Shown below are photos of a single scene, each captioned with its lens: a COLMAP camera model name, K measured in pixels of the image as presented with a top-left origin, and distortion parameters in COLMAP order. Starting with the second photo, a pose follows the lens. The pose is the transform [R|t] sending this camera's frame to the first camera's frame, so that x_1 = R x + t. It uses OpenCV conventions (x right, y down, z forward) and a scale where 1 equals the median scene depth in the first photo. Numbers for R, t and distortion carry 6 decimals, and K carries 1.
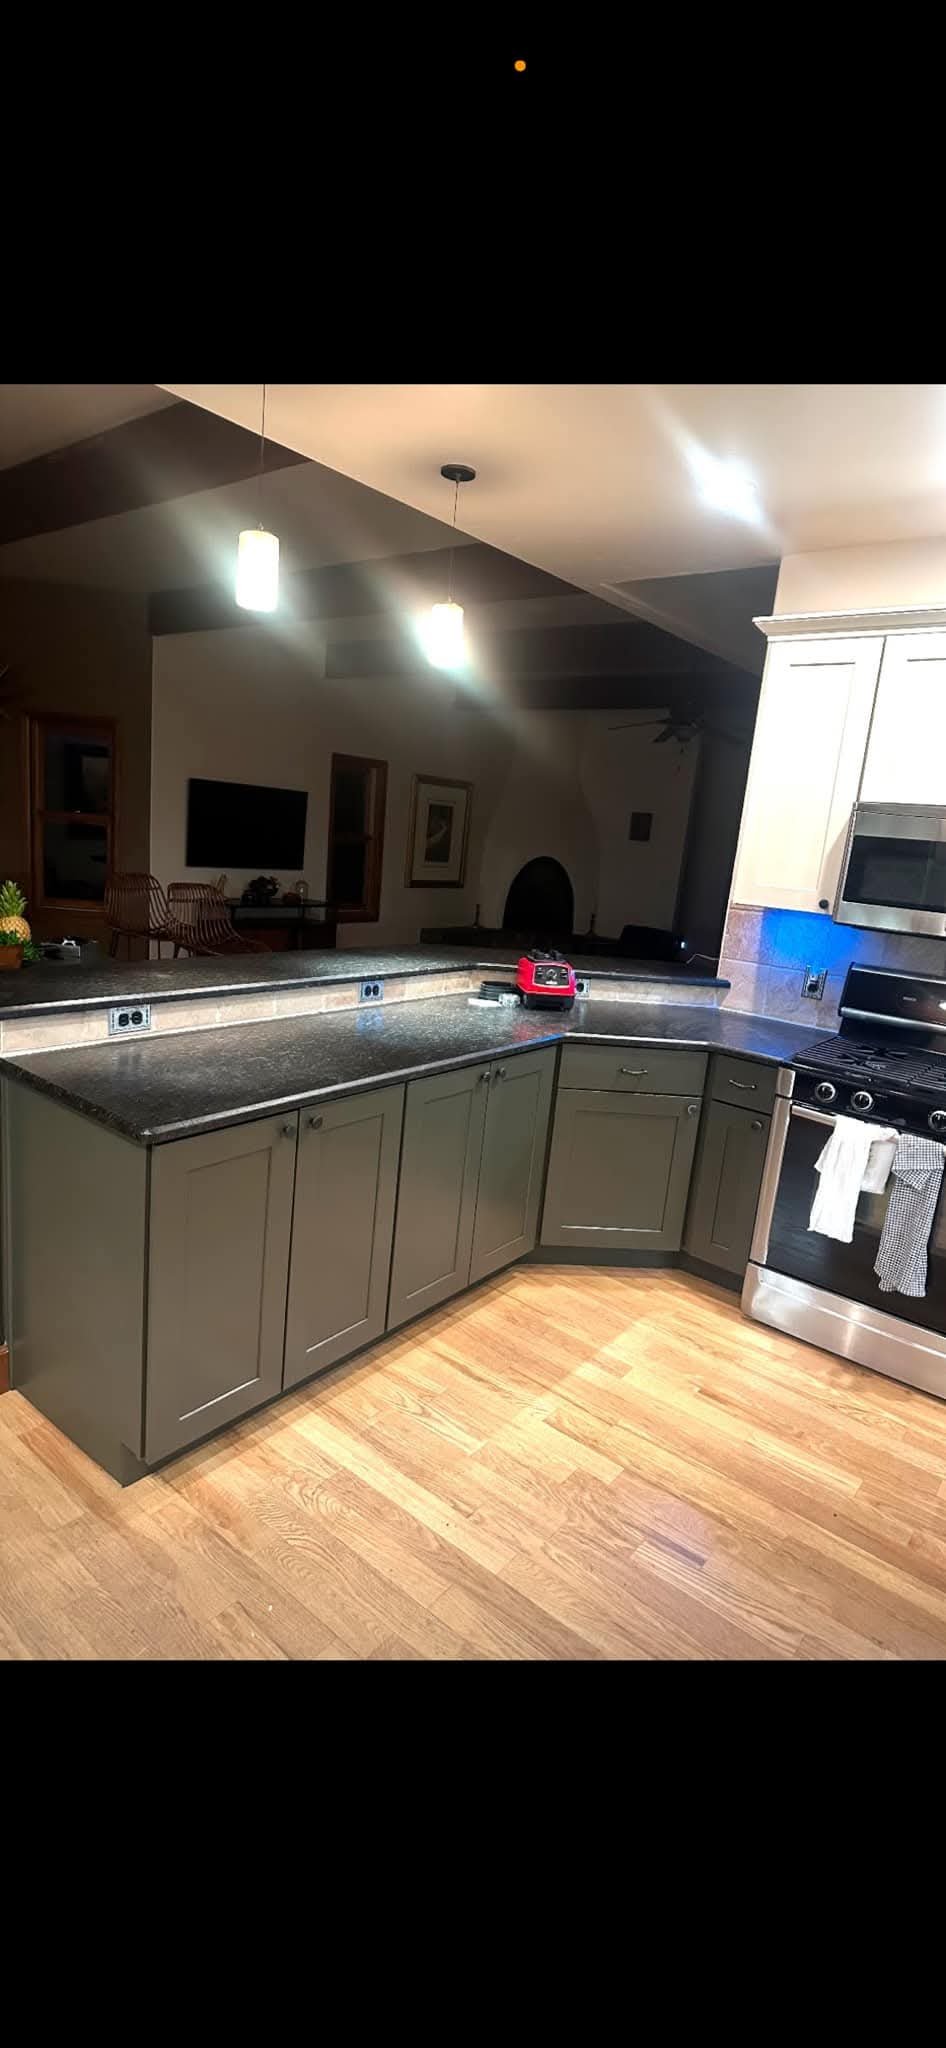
lens RADIAL K [[882.1, 0, 470.9], [0, 882.1, 1005.6], [0, 0, 1]] dist [-0.016341, -0.000425]
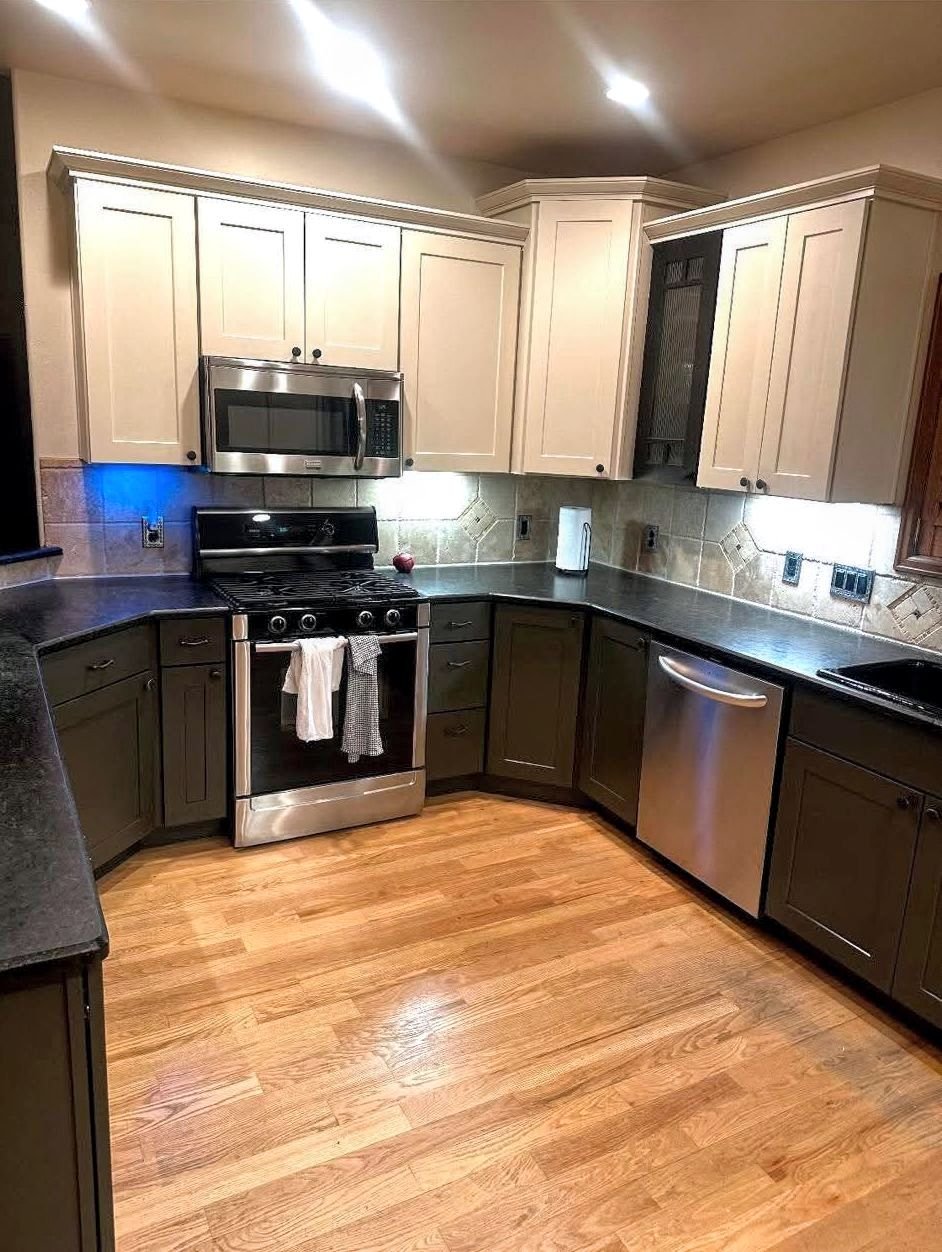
lens RADIAL K [[876.0, 0, 470.3], [0, 876.0, 616.3], [0, 0, 1]] dist [-0.000578, -0.019809]
pose [[0.410268, -0.284685, 0.866392, -0.472673], [0.183511, 0.956366, 0.227350, -0.122909], [-0.893311, 0.065718, 0.444609, 0.287991]]
